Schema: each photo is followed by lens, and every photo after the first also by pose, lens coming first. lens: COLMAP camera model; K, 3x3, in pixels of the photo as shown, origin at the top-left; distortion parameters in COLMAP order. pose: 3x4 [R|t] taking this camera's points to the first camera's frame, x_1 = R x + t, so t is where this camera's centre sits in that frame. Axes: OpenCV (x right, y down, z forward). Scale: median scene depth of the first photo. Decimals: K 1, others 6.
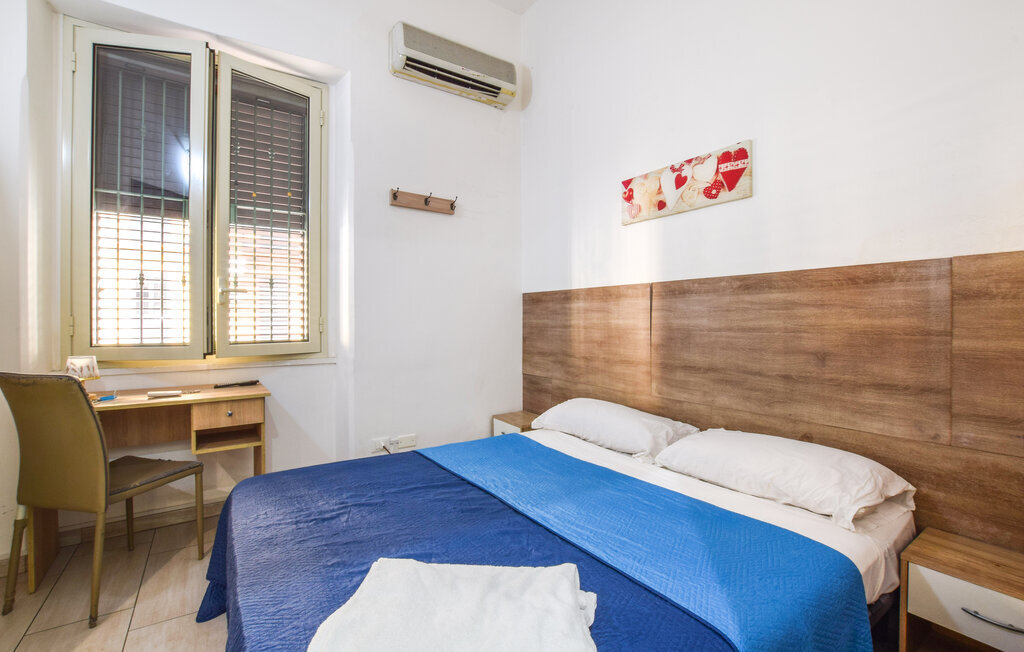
lens RADIAL K [[451.2, 0, 517.0], [0, 451.2, 318.4], [0, 0, 1]] dist [-0.014308, -0.001322]
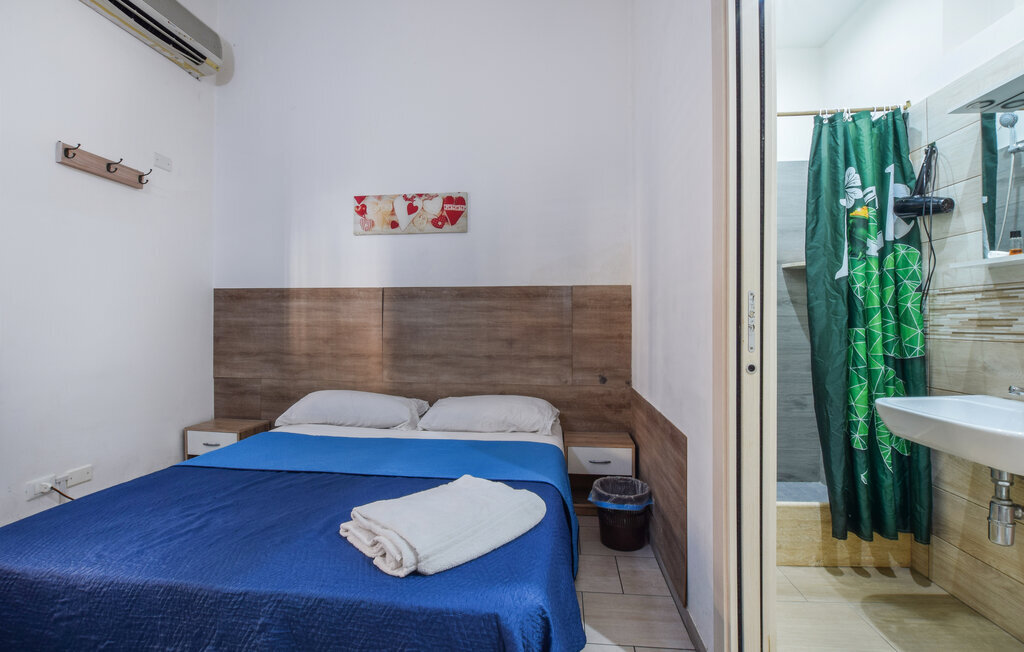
lens RADIAL K [[451.2, 0, 508.2], [0, 451.2, 321.8], [0, 0, 1]] dist [-0.014308, -0.001322]
pose [[0.675080, 0.000584, 0.737744, -0.433572], [-0.005921, 0.999972, 0.004627, 0.005599], [-0.737721, -0.007491, 0.675064, -0.065098]]
